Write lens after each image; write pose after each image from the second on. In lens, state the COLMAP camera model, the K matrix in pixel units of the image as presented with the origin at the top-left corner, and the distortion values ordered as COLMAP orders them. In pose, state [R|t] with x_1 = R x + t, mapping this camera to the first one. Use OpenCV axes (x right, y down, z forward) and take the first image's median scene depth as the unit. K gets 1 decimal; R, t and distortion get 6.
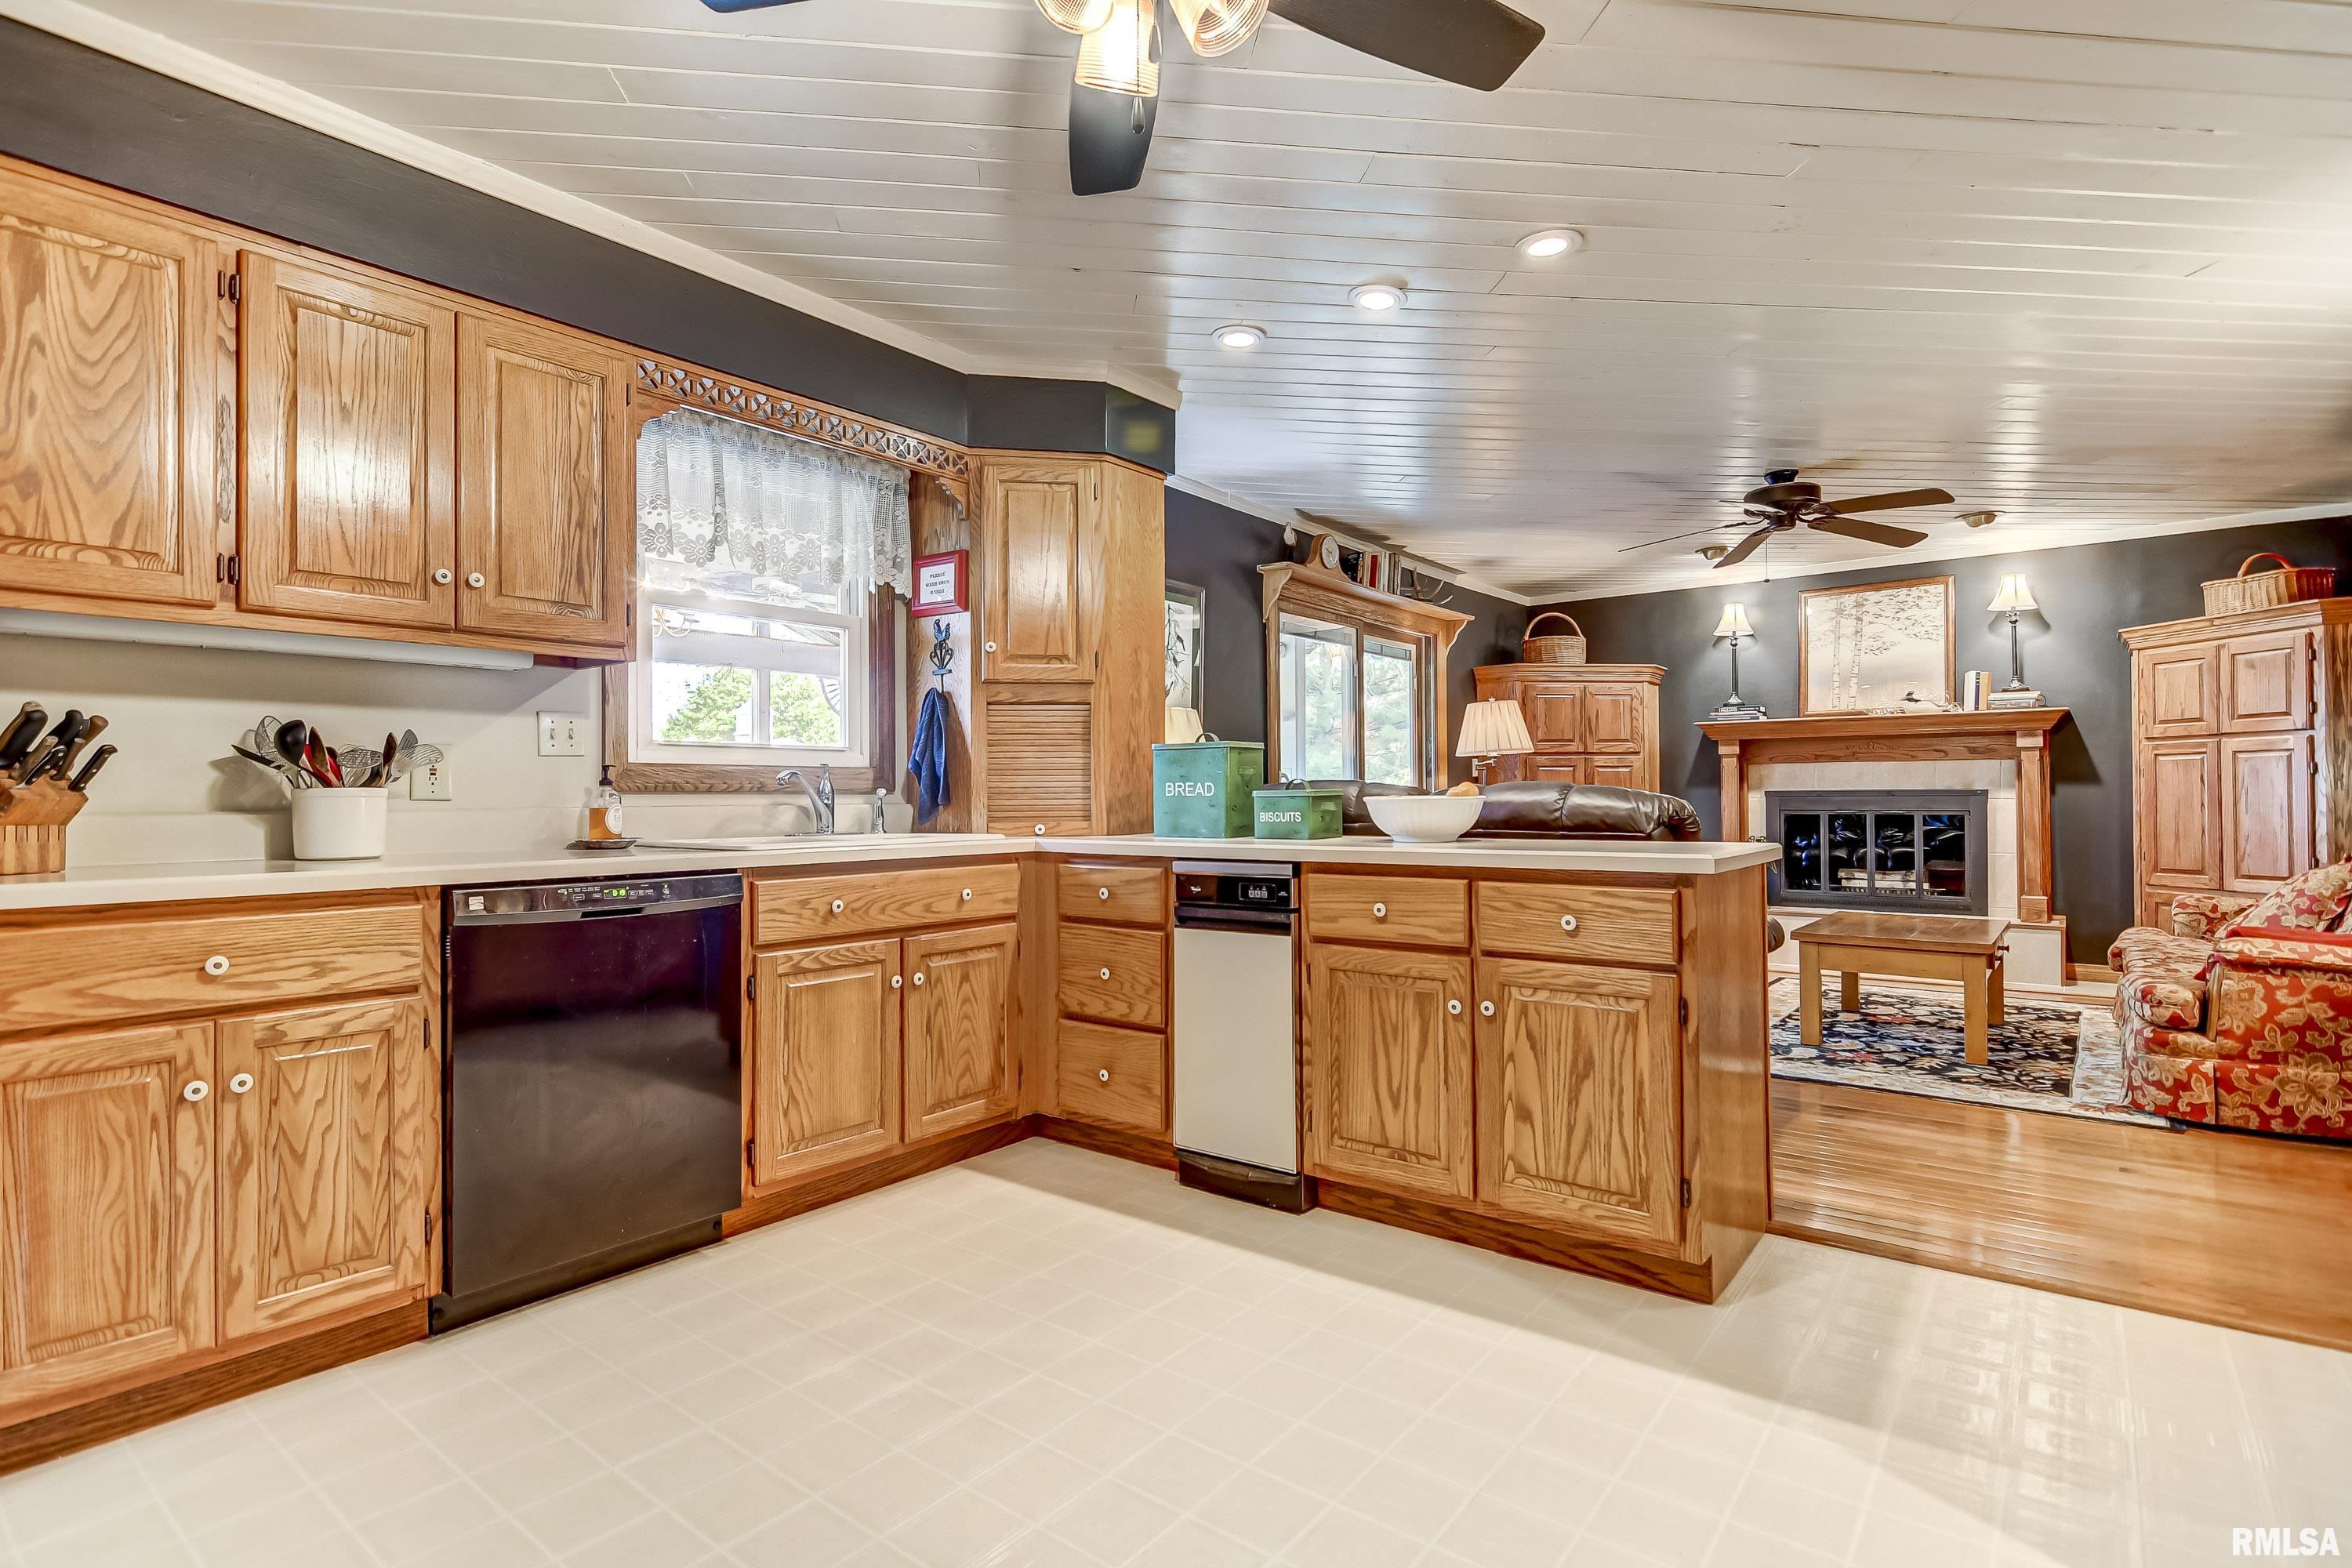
lens RADIAL K [[1156.5, 0, 1151.4], [0, 1156.5, 786.6], [0, 0, 1]] dist [0.004572, -0.006506]
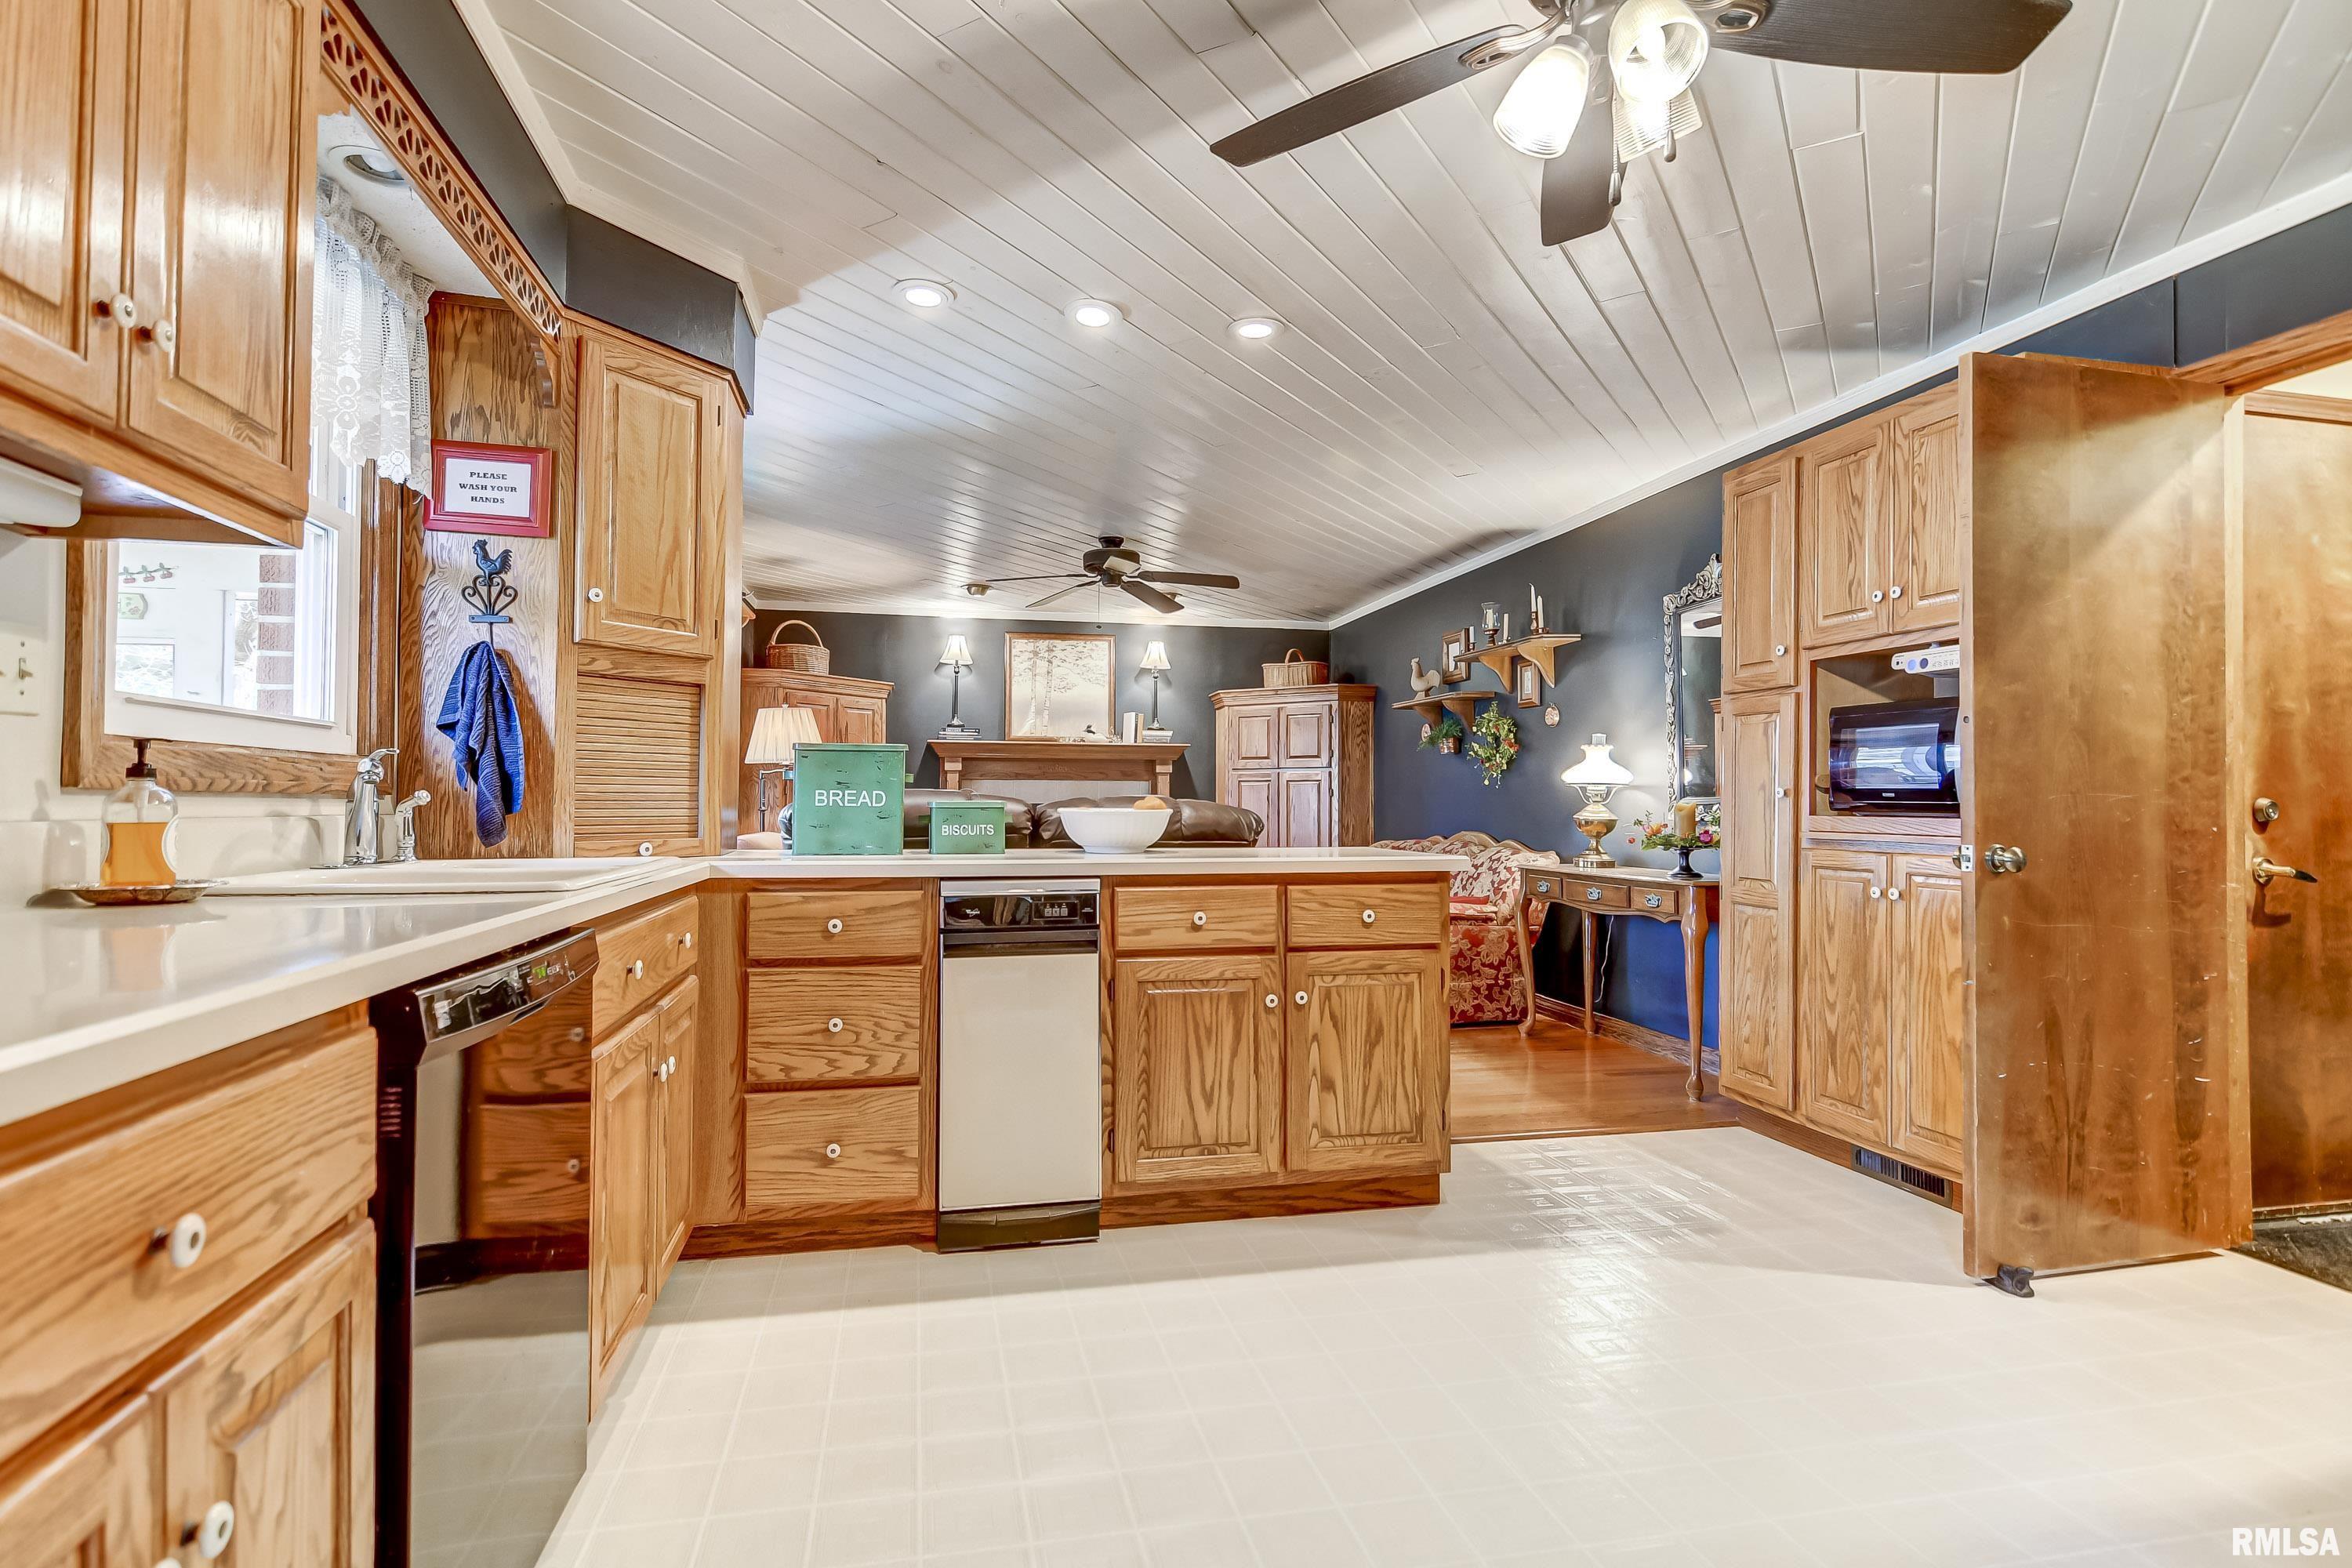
lens RADIAL K [[1168.1, 0, 1166.0], [0, 1168.1, 785.6], [0, 0, 1]] dist [0.022322, -0.021417]
pose [[0.624896, 0.021394, 0.780415, -0.466246], [-0.014588, 0.999770, -0.015726, 0.002868], [-0.780571, -0.001558, 0.625065, 0.263110]]
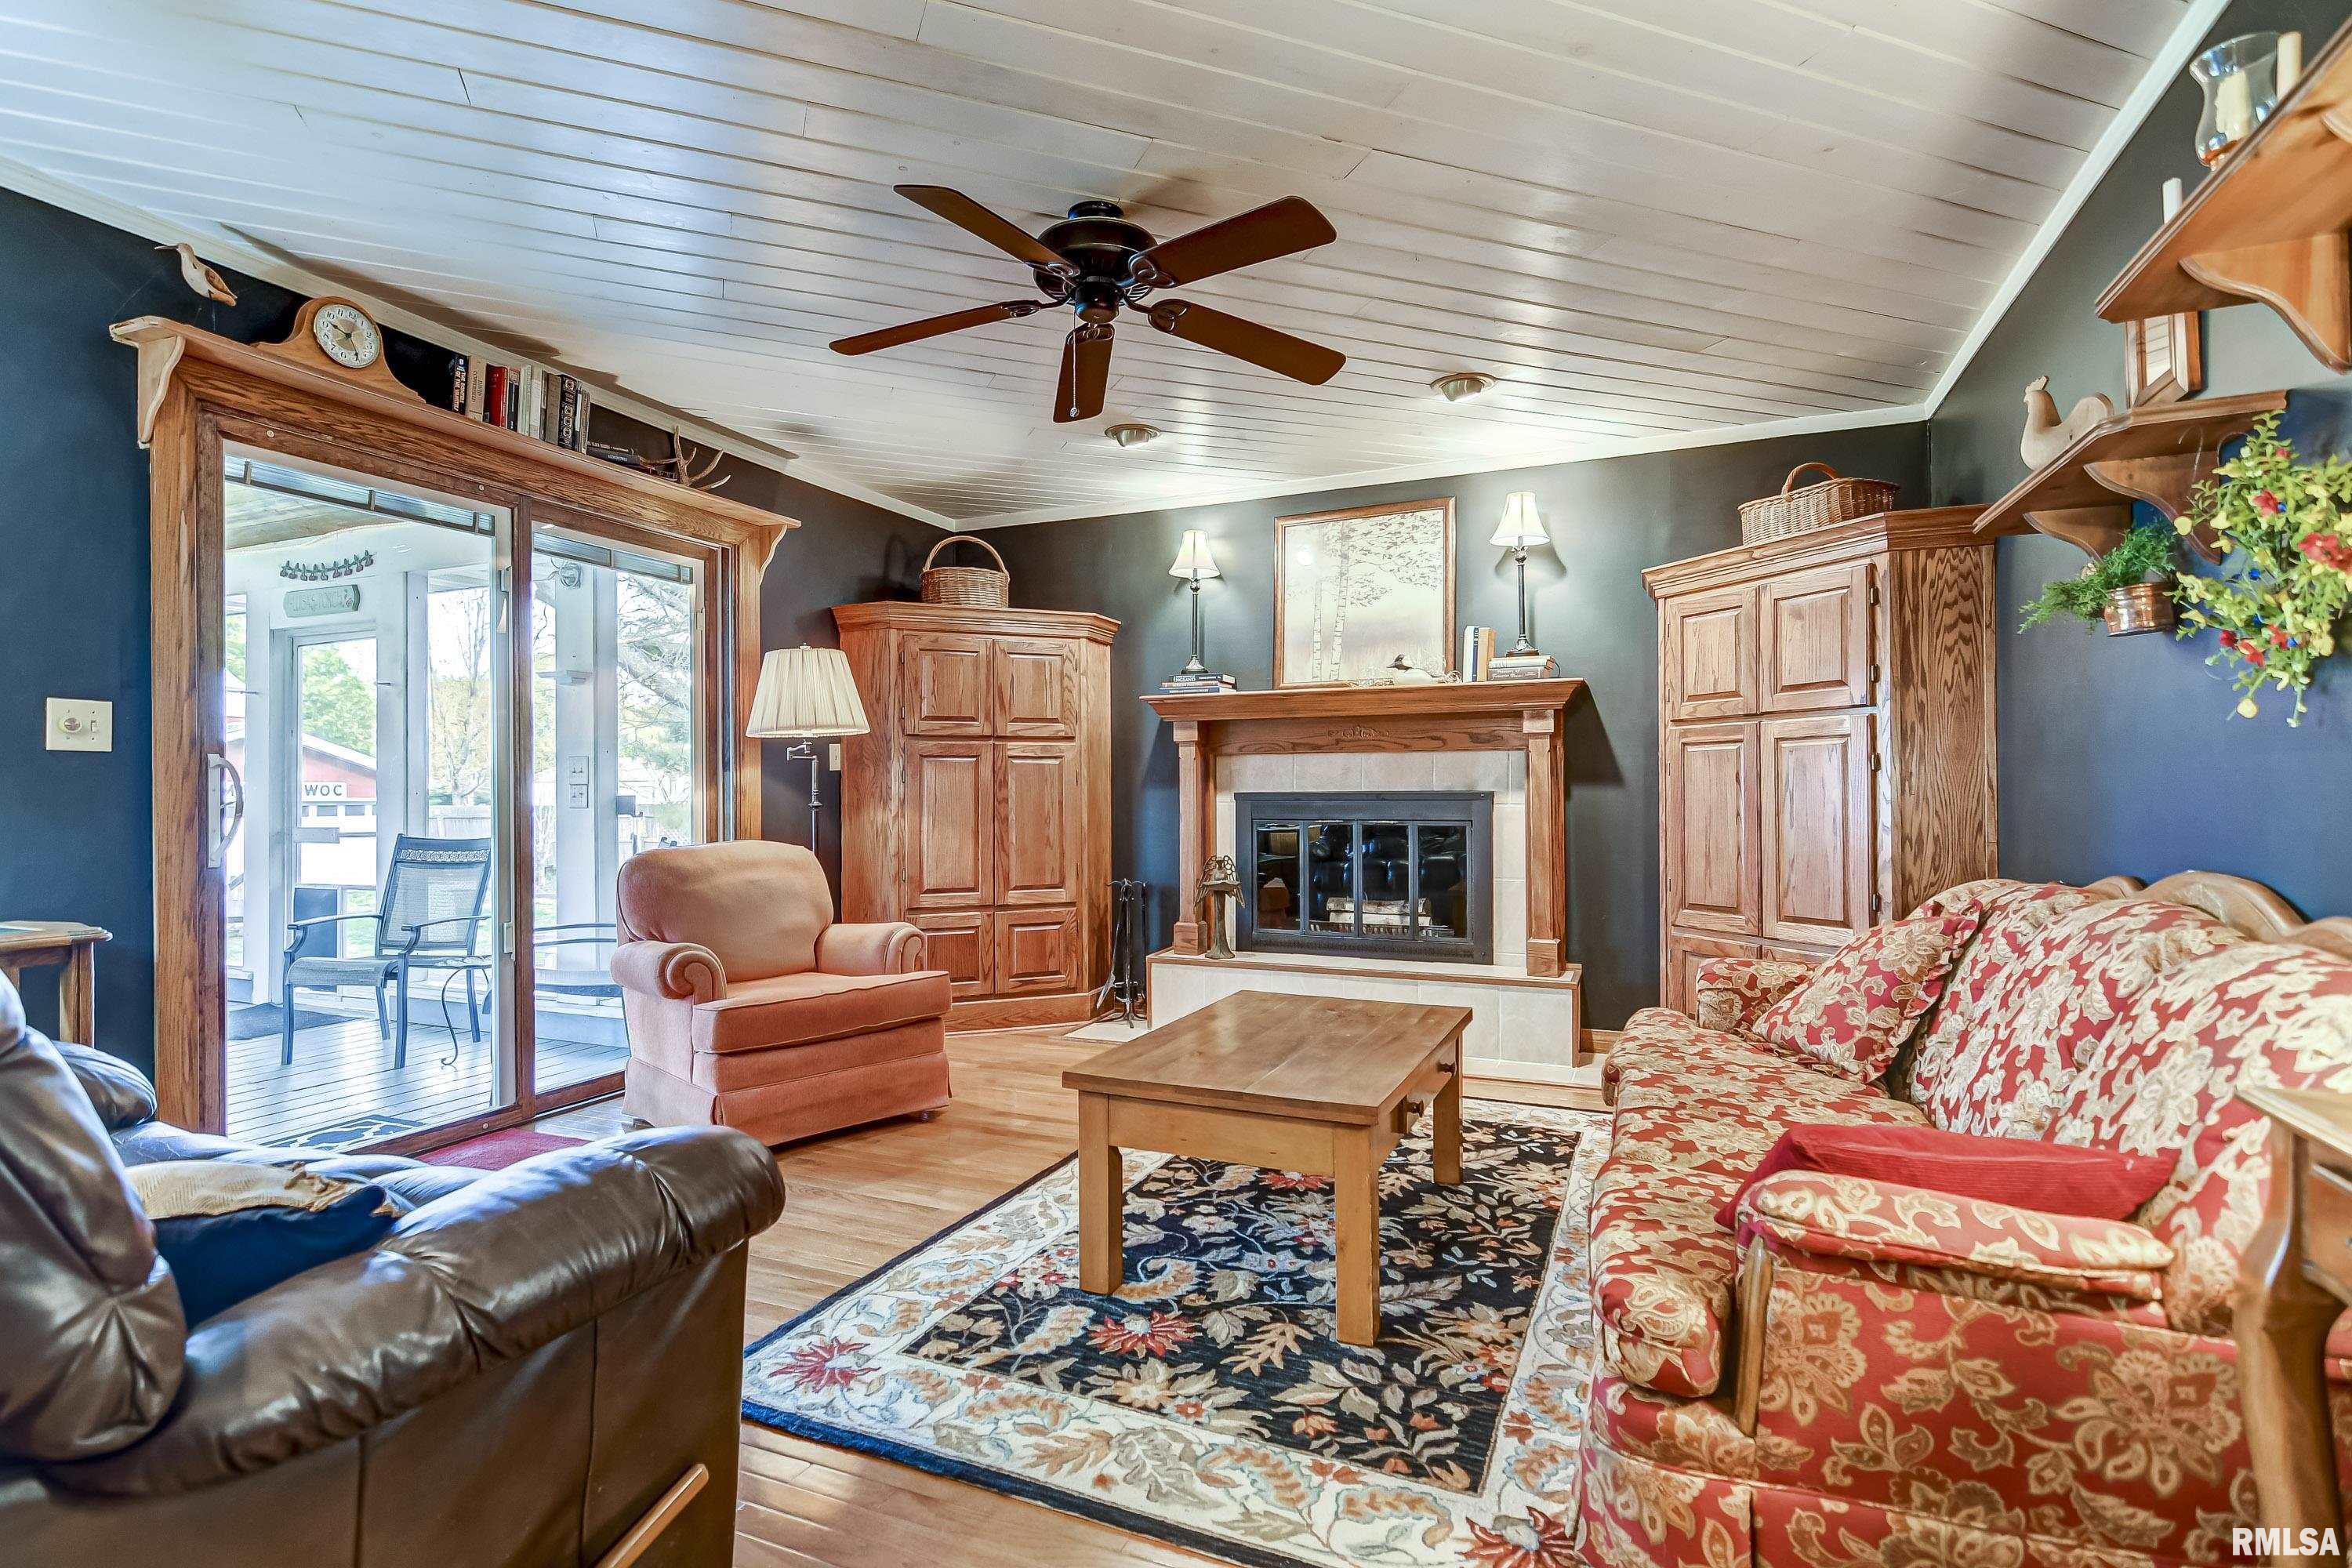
lens RADIAL K [[1134.4, 0, 1162.5], [0, 1134.4, 785.4], [0, 0, 1]] dist [0.010222, -0.011373]
pose [[0.964975, 0.003210, 0.262321, 0.567160], [-0.003541, 0.999993, 0.000791, -0.002113], [-0.262317, -0.001692, 0.964980, 0.617260]]
